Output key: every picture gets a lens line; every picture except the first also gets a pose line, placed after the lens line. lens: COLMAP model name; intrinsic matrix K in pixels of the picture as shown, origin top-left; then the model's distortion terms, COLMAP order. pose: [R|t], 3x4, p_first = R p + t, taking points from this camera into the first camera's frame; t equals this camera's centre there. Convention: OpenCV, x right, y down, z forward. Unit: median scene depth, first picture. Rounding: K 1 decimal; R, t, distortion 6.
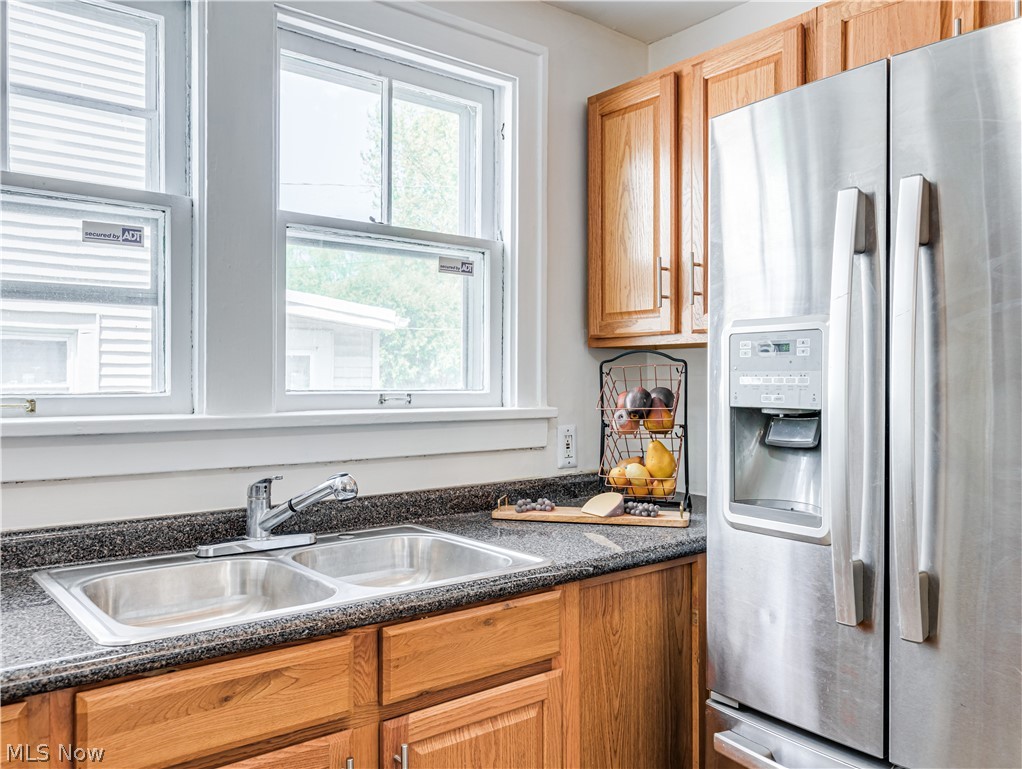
lens RADIAL K [[812.5, 0, 511.0], [0, 812.5, 384.5], [0, 0, 1]] dist [0.008984, -0.000306]
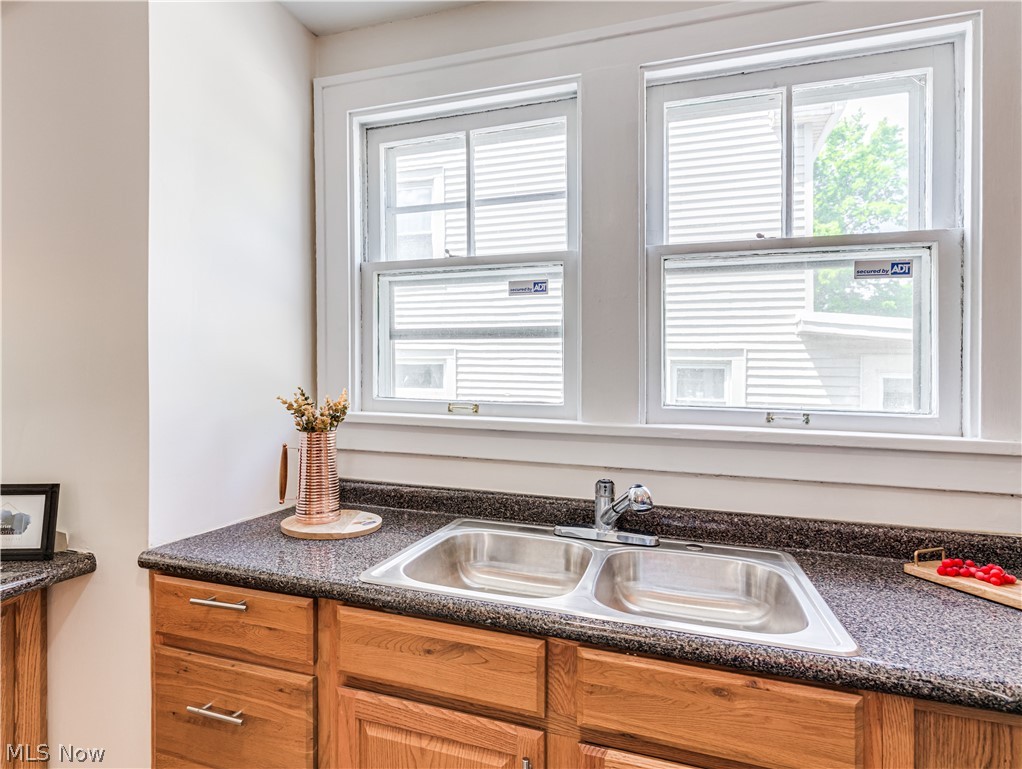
lens RADIAL K [[555.6, 0, 508.7], [0, 555.6, 395.2], [0, 0, 1]] dist [0.009464, -0.002002]
pose [[0.534271, 0.017487, -0.845132, 0.274554], [-0.027068, 0.999627, 0.003572, -0.003202], [0.844880, 0.020968, 0.534545, 0.428290]]
